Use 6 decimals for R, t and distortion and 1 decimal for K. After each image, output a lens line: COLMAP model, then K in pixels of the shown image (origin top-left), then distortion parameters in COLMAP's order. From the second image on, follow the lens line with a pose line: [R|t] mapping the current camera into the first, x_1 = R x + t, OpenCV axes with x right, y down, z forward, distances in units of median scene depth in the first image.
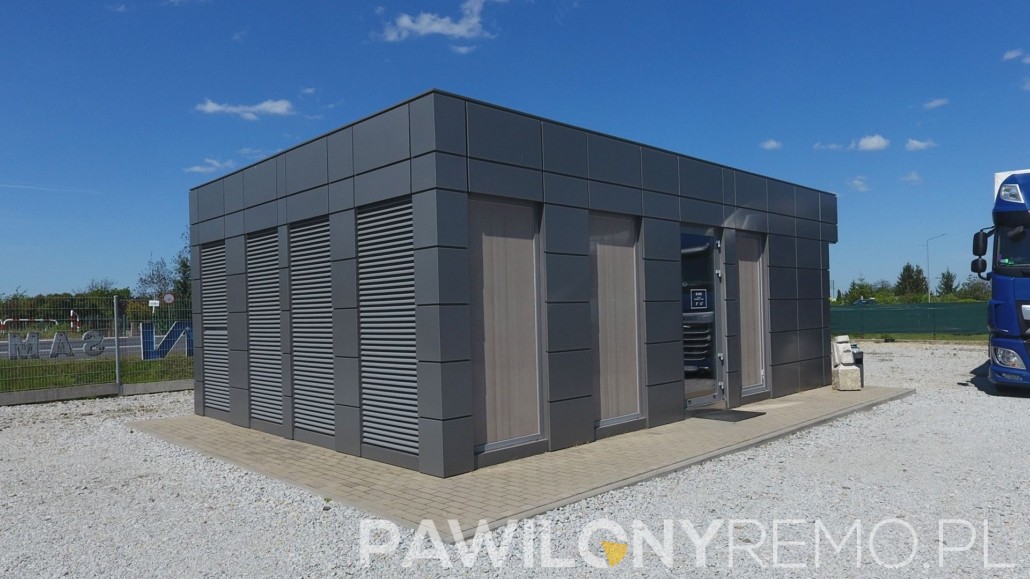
lens RADIAL K [[669.1, 0, 561.7], [0, 669.1, 308.4], [0, 0, 1]] dist [-0.010266, 0.004836]
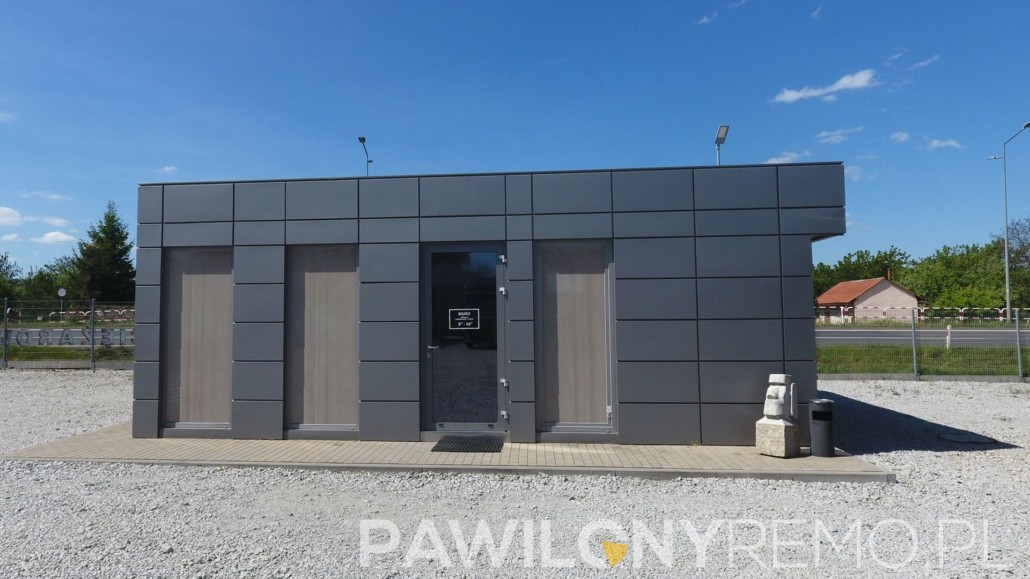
lens RADIAL K [[630.9, 0, 504.4], [0, 630.9, 278.4], [0, 0, 1]] dist [-0.008584, -0.001754]
pose [[0.633021, -0.021593, -0.773833, 1.003125], [-0.005933, 0.999446, -0.032742, -0.045823], [0.774112, 0.025317, 0.632542, 0.506484]]
